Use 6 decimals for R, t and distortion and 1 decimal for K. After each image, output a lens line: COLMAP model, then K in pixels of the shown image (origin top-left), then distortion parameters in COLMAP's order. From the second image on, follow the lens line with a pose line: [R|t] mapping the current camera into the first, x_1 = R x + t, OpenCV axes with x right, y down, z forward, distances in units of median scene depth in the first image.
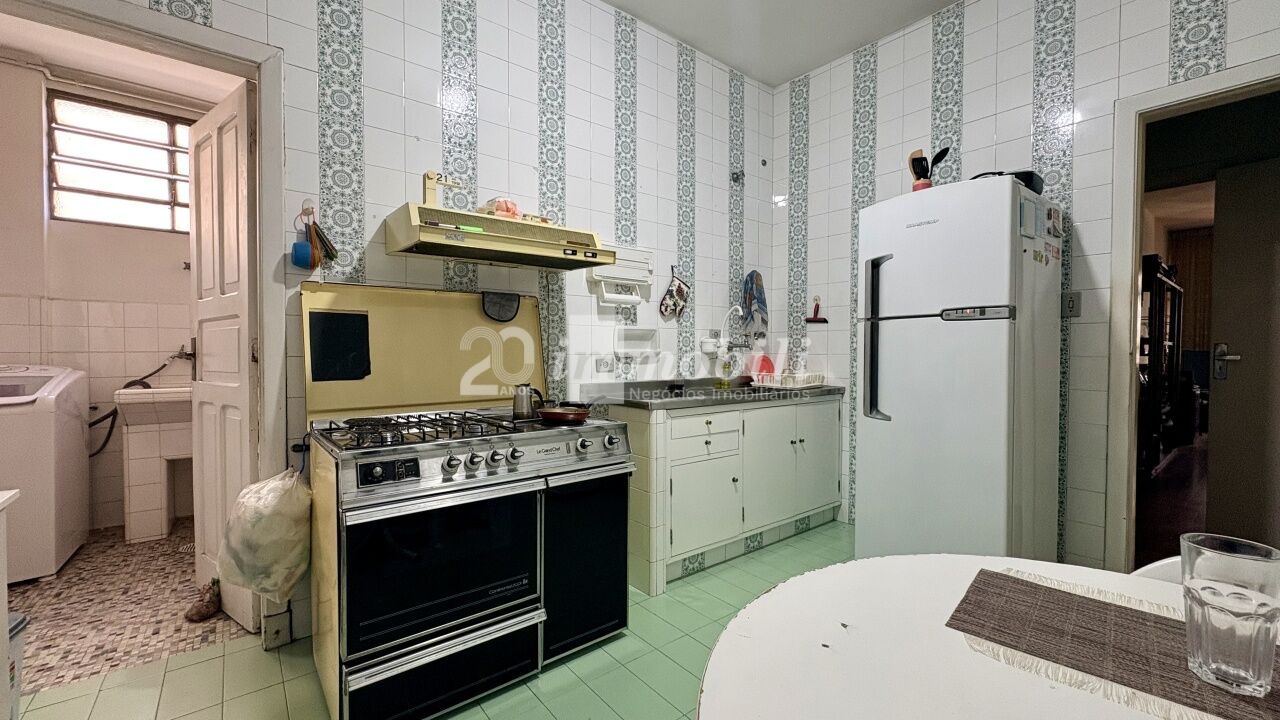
lens RADIAL K [[514.8, 0, 636.8], [0, 514.8, 359.4], [0, 0, 1]] dist [0.001968, -0.000167]
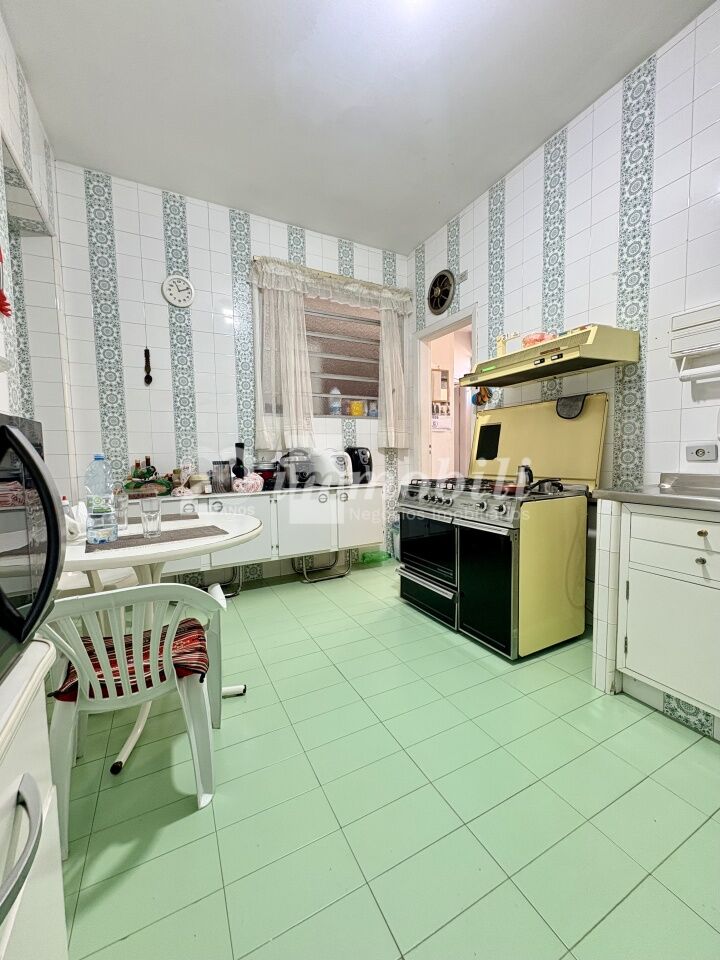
lens RADIAL K [[387.0, 0, 361.3], [0, 387.0, 479.8], [0, 0, 1]] dist [0.001559, 0.000234]
pose [[-0.196387, 0.067816, -0.978179, 0.838390], [0.000920, 0.997618, 0.068979, 0.012257], [0.980526, 0.012647, -0.195981, 0.714684]]
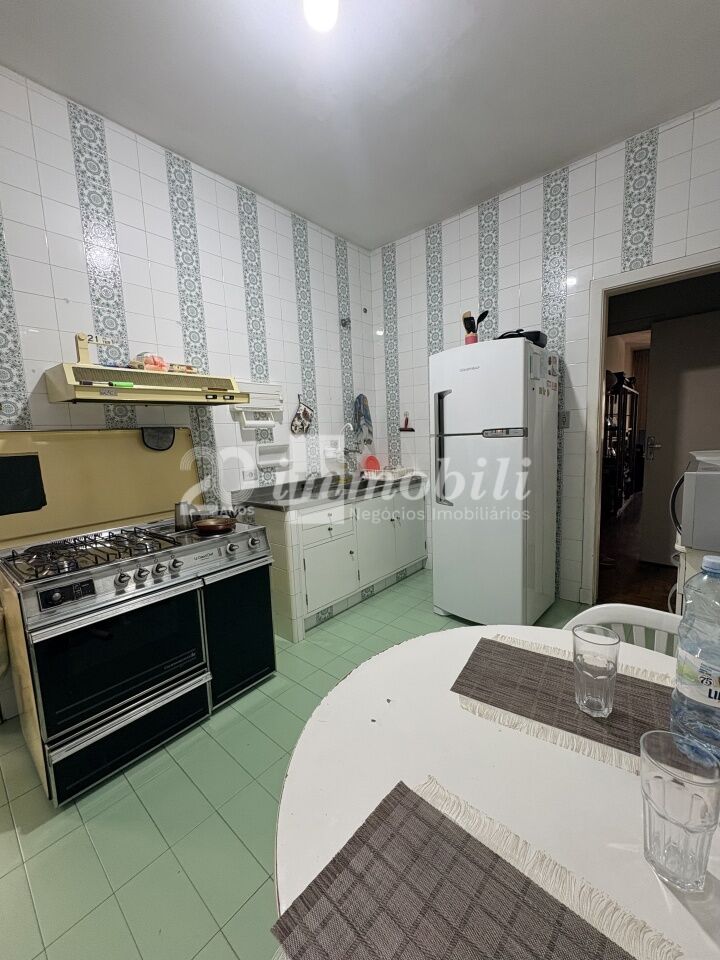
lens RADIAL K [[387.0, 0, 357.9], [0, 387.0, 479.6], [0, 0, 1]] dist [0.001559, 0.000234]
pose [[0.982700, -0.063714, 0.173898, 0.044236], [0.047038, 0.994036, 0.098388, -0.076544], [-0.179129, -0.088506, 0.979836, -0.018922]]
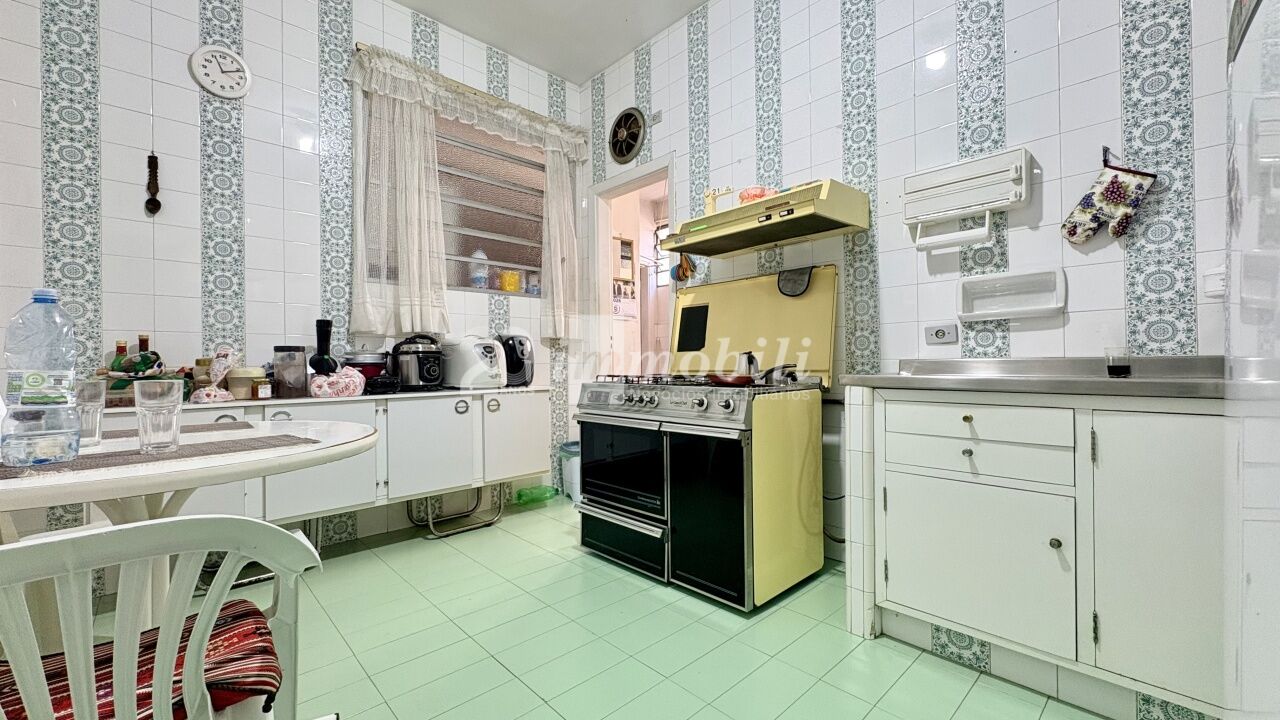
lens RADIAL K [[514.8, 0, 645.2], [0, 514.8, 359.5], [0, 0, 1]] dist [0.001968, -0.000167]
pose [[0.084375, -0.009153, -0.996392, 0.782394], [-0.004460, 0.999944, -0.009563, 0.068513], [0.996424, 0.005250, 0.084330, 0.644512]]
